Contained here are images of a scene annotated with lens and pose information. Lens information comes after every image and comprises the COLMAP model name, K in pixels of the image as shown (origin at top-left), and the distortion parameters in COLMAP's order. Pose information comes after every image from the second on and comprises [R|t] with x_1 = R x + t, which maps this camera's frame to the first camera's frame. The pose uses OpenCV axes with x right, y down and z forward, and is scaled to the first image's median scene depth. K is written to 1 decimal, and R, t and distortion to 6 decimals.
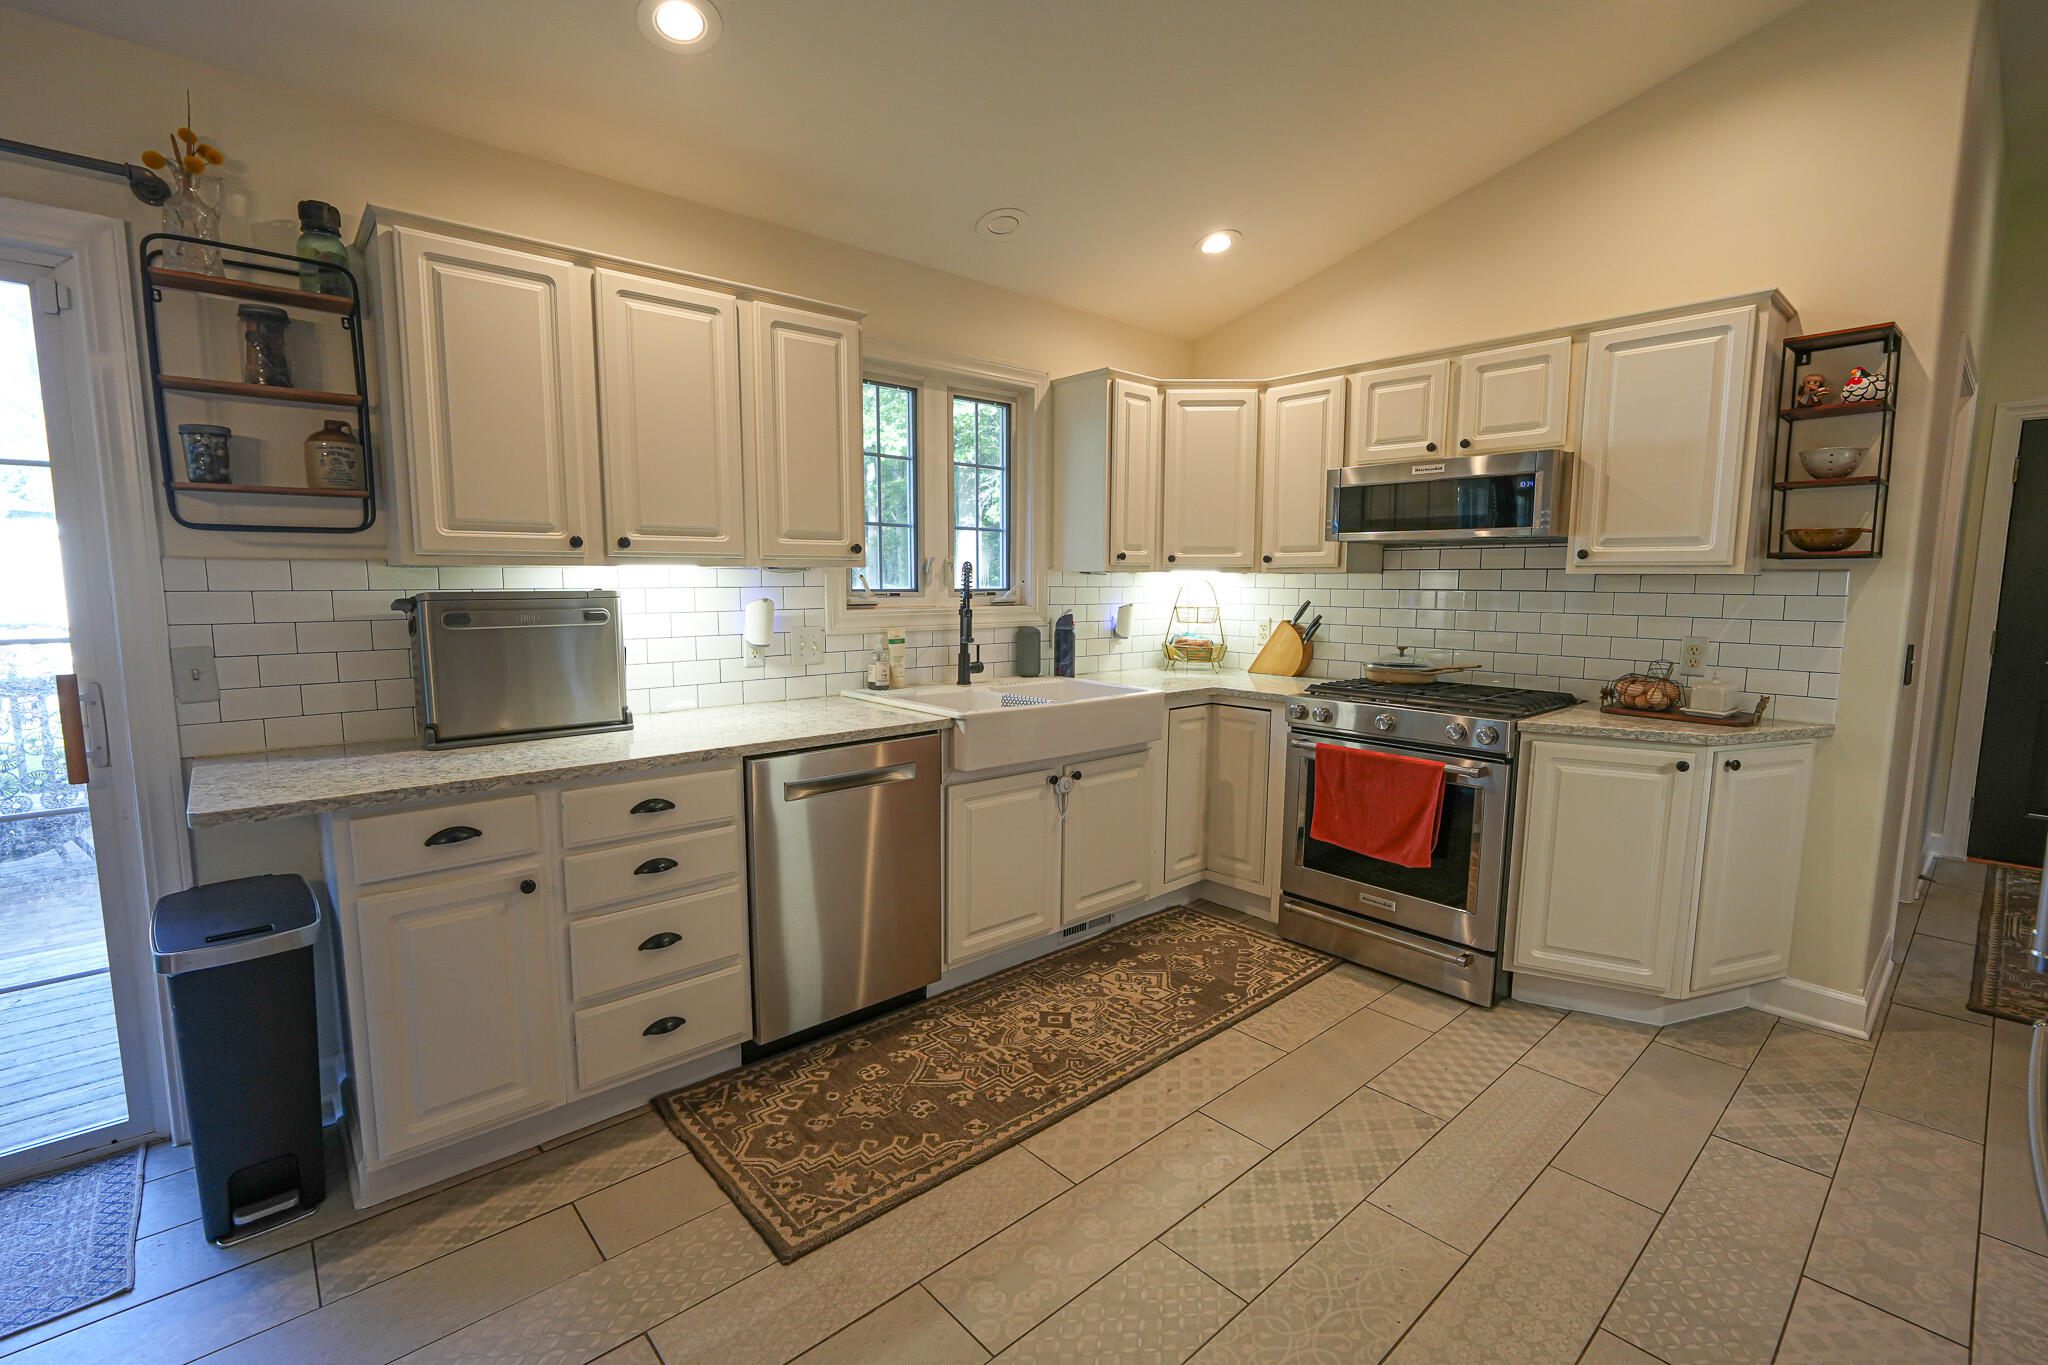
lens RADIAL K [[903.5, 0, 1018.5], [0, 903.5, 682.5], [0, 0, 1]] dist [-0.019594, 0.007755]
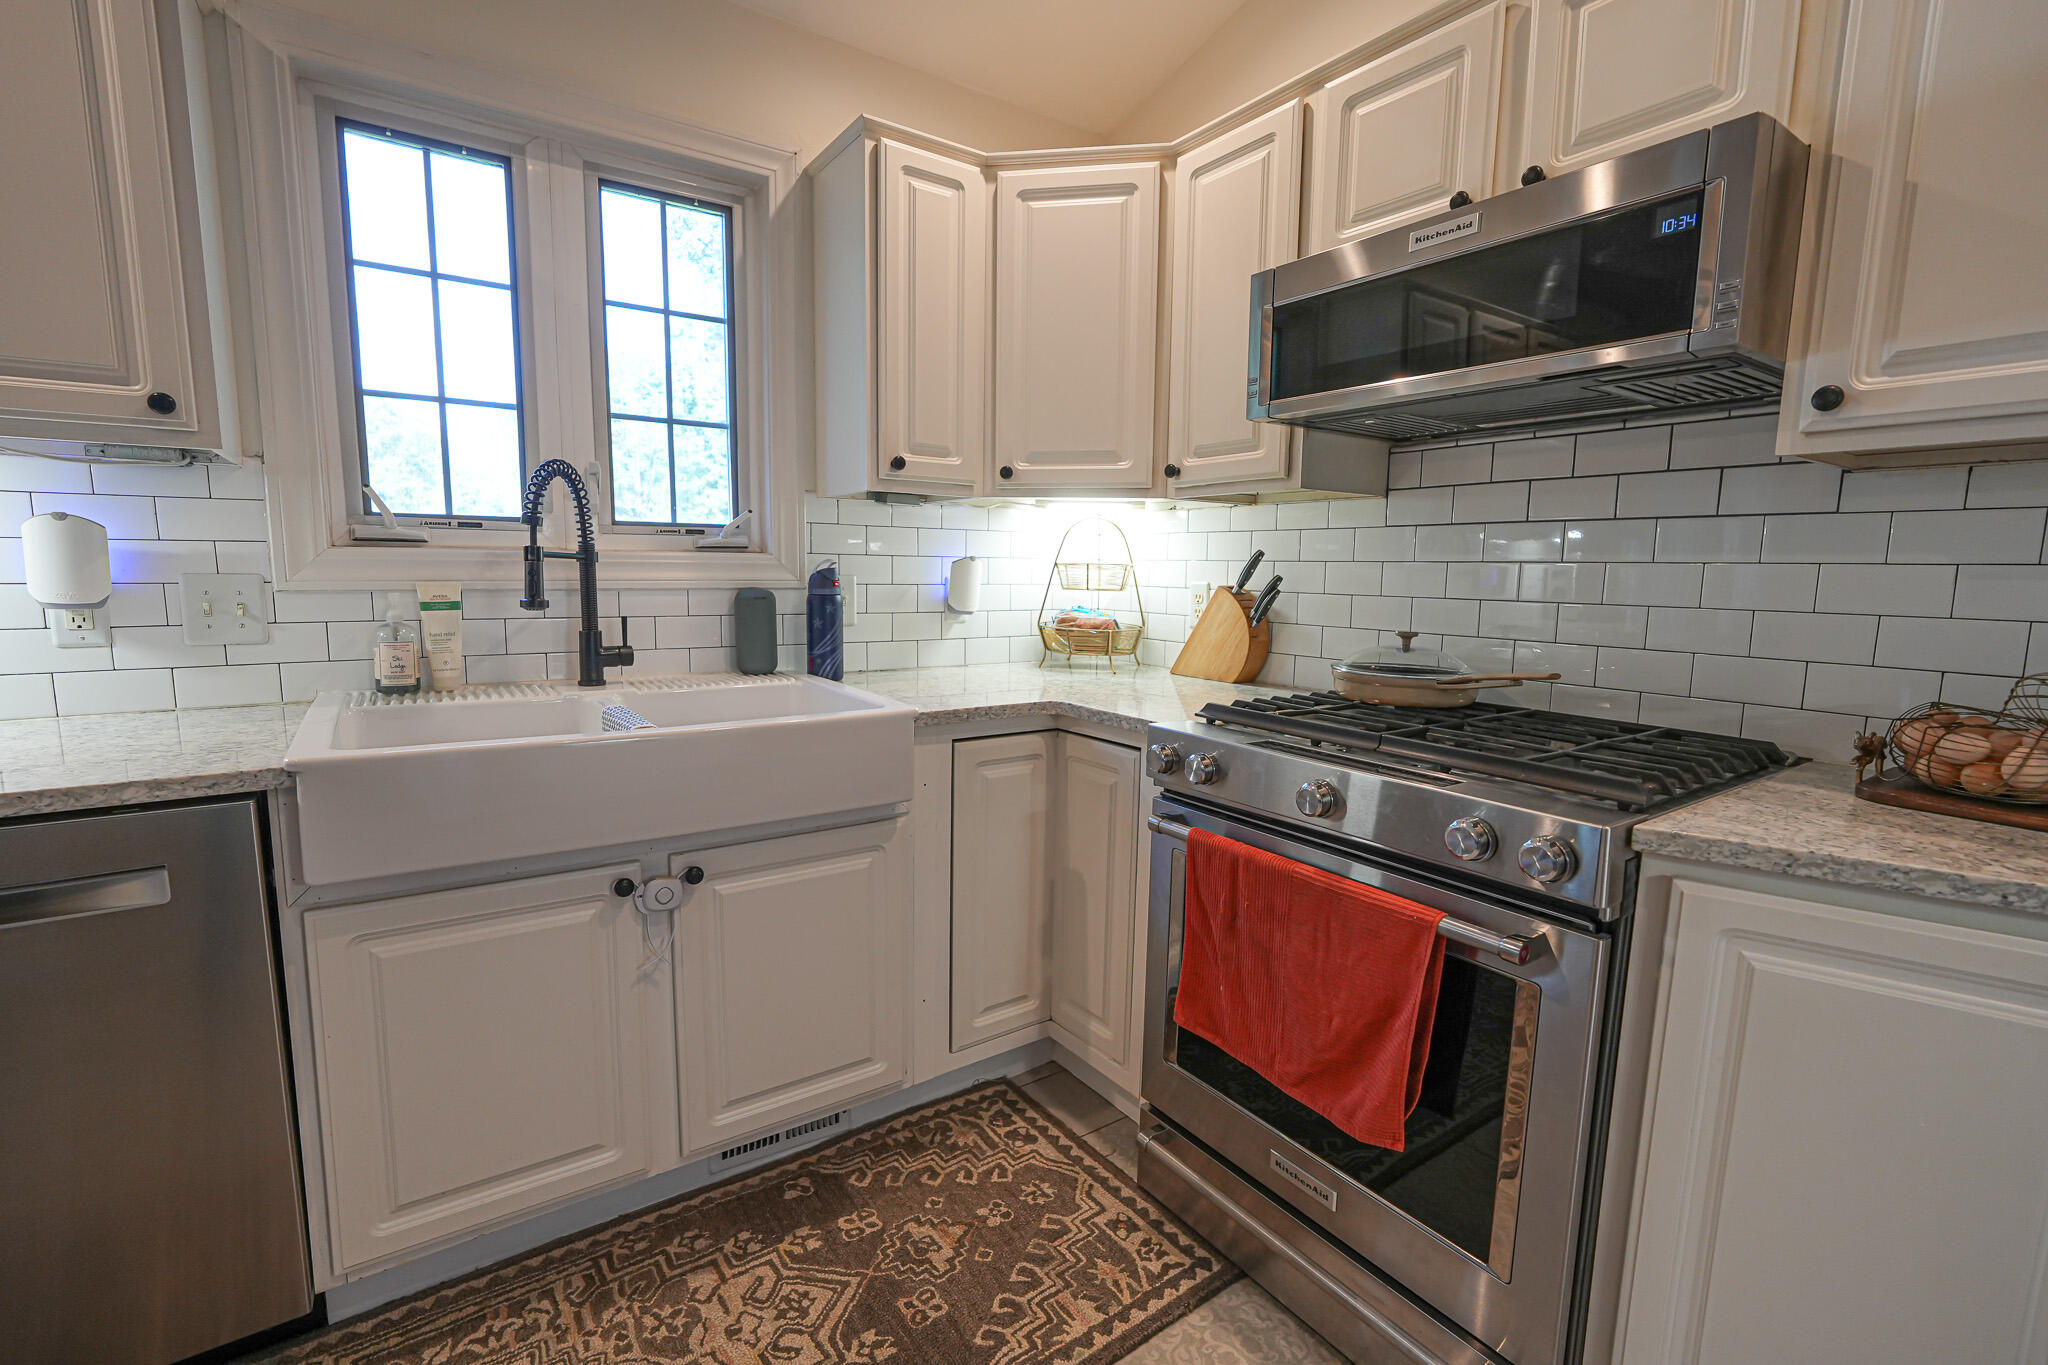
lens RADIAL K [[903.5, 0, 1020.8], [0, 903.5, 682.3], [0, 0, 1]] dist [-0.019594, 0.007755]
pose [[0.993077, 0.024128, -0.114961, 0.378822], [-0.022676, 0.999646, 0.013923, -0.019467], [0.115256, -0.011220, 0.993272, 0.661438]]
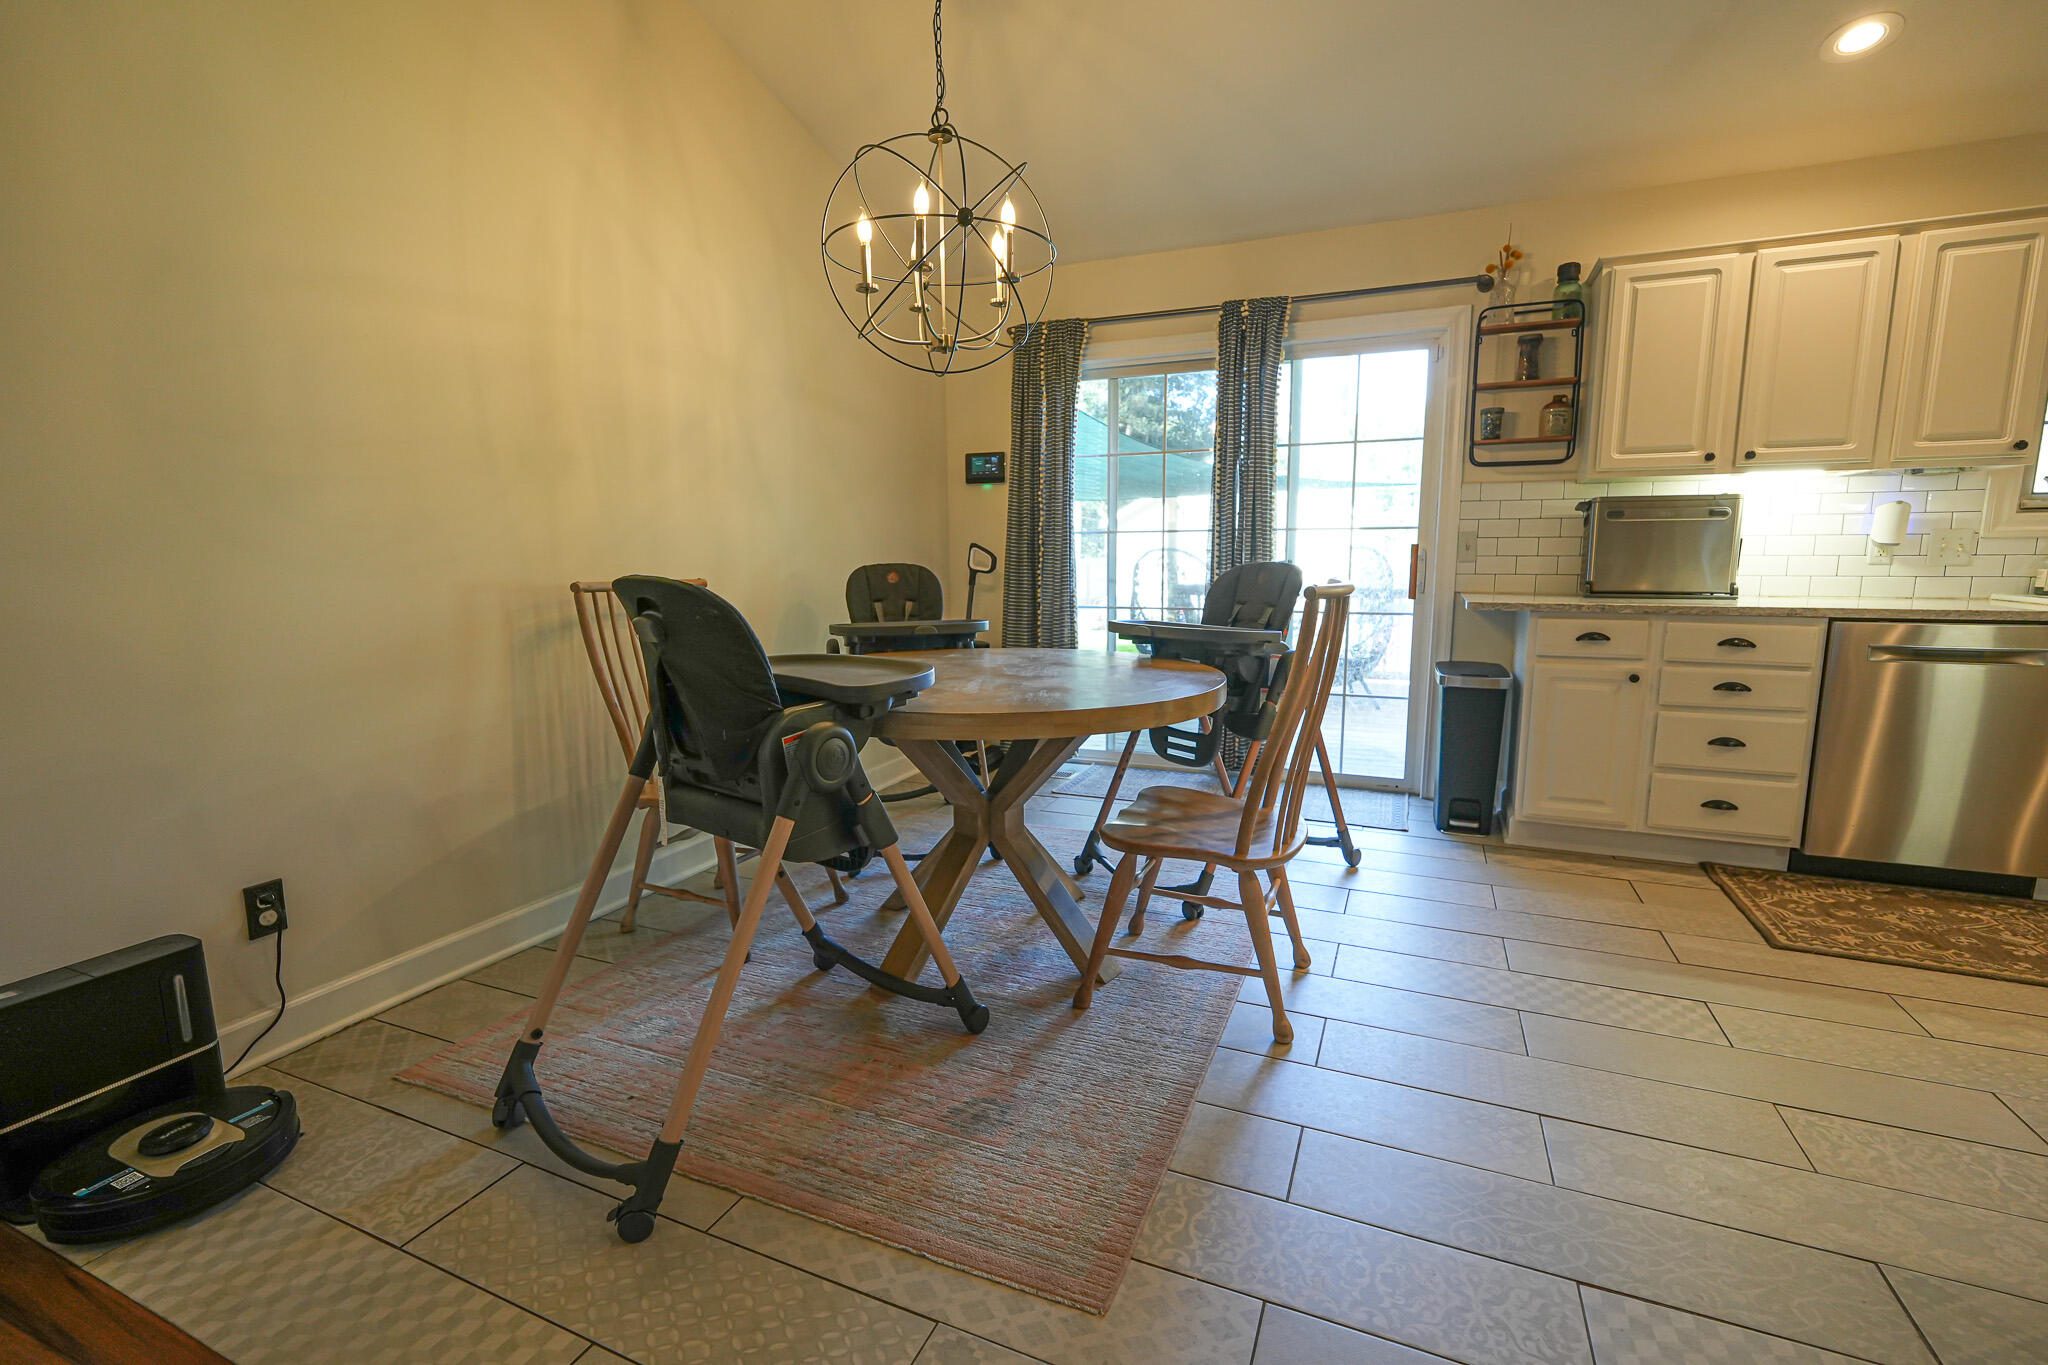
lens RADIAL K [[903.5, 0, 1023.6], [0, 903.5, 683.7], [0, 0, 1]] dist [-0.019594, 0.007755]
pose [[0.418048, 0.128494, -0.899292, 0.336199], [-0.098355, 0.990529, 0.095809, 0.154097], [0.903085, 0.048397, 0.426726, -0.507694]]
